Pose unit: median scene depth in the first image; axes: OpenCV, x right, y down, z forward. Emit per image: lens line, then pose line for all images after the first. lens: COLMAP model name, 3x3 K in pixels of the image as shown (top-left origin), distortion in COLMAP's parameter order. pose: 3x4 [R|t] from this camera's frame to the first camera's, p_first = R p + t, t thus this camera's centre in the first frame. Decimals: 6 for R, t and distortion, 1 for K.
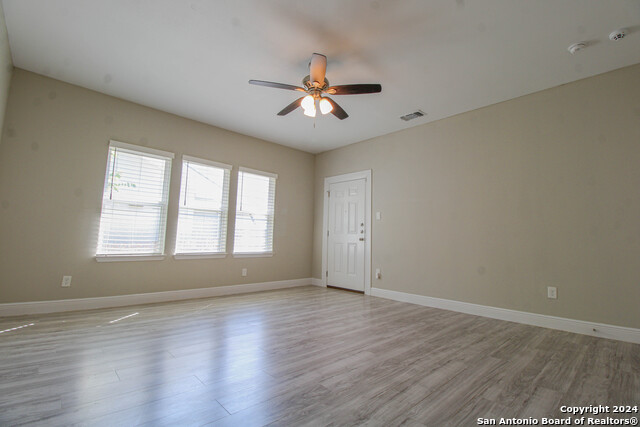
lens RADIAL K [[295.3, 0, 323.7], [0, 295.3, 206.0], [0, 0, 1]] dist [0.000648, -0.014259]
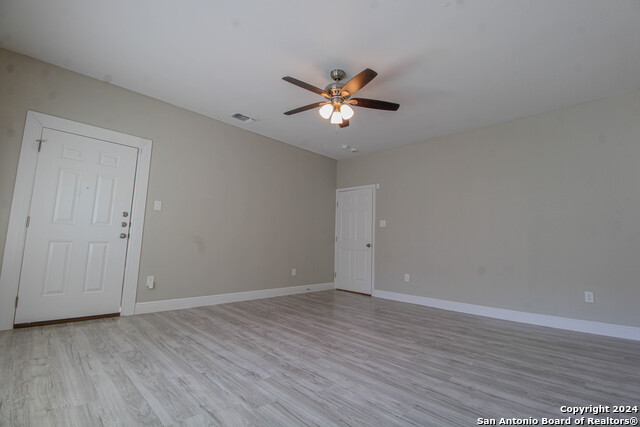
lens RADIAL K [[295.3, 0, 323.7], [0, 295.3, 206.0], [0, 0, 1]] dist [0.000648, -0.014259]
pose [[-0.032435, 0.101153, 0.994342, -1.011519], [-0.145168, 0.983839, -0.104819, 0.089016], [-0.988875, -0.147747, -0.017226, 1.020226]]
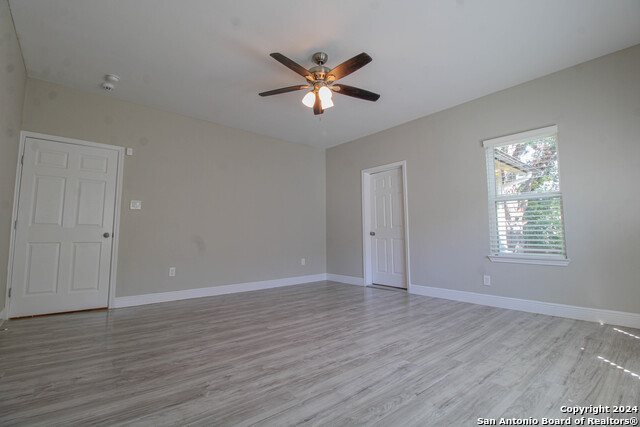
lens RADIAL K [[295.3, 0, 323.7], [0, 295.3, 206.0], [0, 0, 1]] dist [0.000648, -0.014259]
pose [[-0.998401, -0.017950, 0.053594, -0.098552], [-0.028942, 0.976847, -0.211974, 0.217827], [-0.048548, -0.213187, -0.975805, 1.889241]]
